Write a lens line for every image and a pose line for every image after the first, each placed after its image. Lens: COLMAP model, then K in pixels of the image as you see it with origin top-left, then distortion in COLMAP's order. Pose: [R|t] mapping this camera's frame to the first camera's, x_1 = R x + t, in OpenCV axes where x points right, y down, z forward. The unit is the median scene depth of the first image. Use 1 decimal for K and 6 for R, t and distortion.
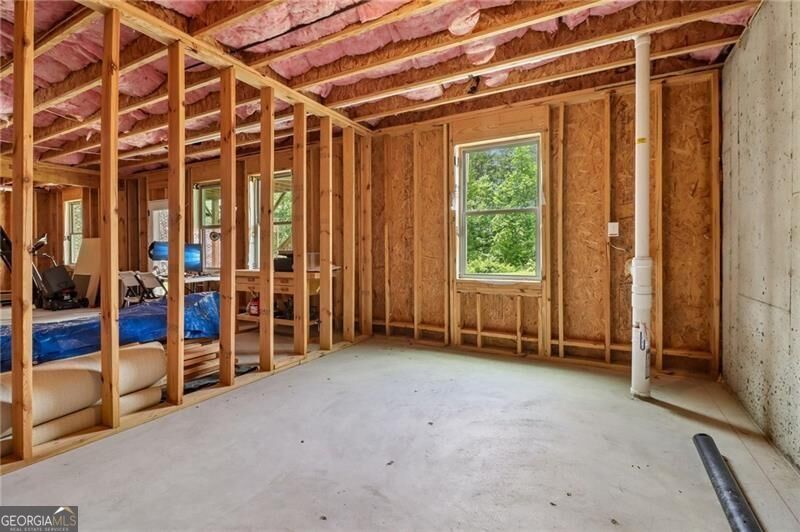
lens RADIAL K [[371.9, 0, 408.7], [0, 371.9, 253.8], [0, 0, 1]] dist [0.013420, -0.002978]
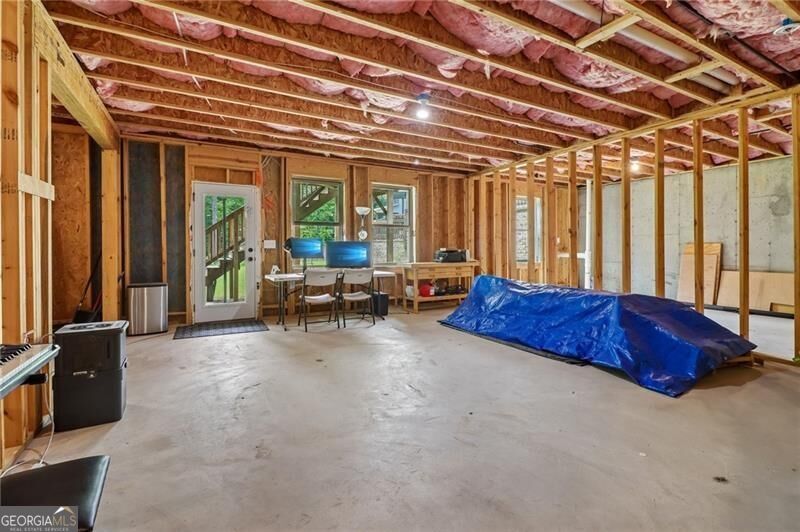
lens RADIAL K [[371.9, 0, 407.8], [0, 371.9, 251.6], [0, 0, 1]] dist [0.013420, -0.002978]
pose [[0.529730, -0.005602, 0.848148, -1.979214], [0.006546, 0.999975, 0.002516, -0.000454], [-0.848141, 0.004219, 0.529753, 0.446876]]
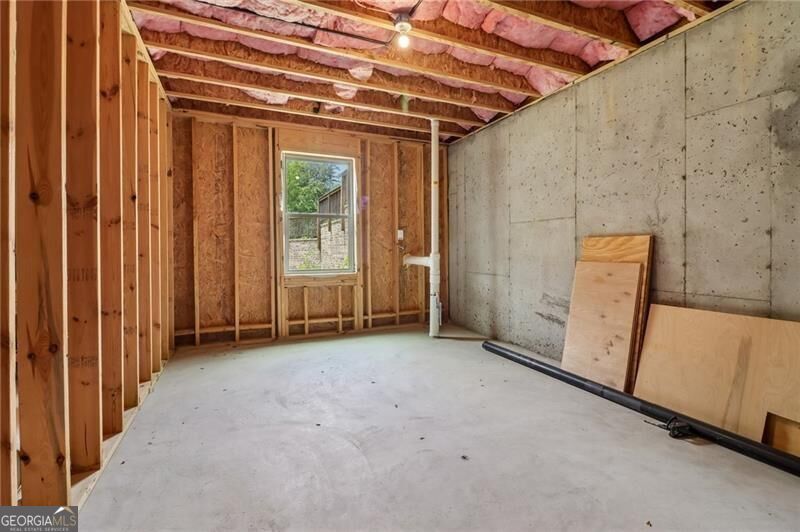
lens RADIAL K [[371.9, 0, 404.1], [0, 371.9, 250.5], [0, 0, 1]] dist [0.013420, -0.002978]
pose [[0.605788, -0.002848, 0.795621, -0.580969], [0.008538, 0.999959, -0.002921, 0.001998], [-0.795580, 0.008562, 0.605788, 0.083611]]
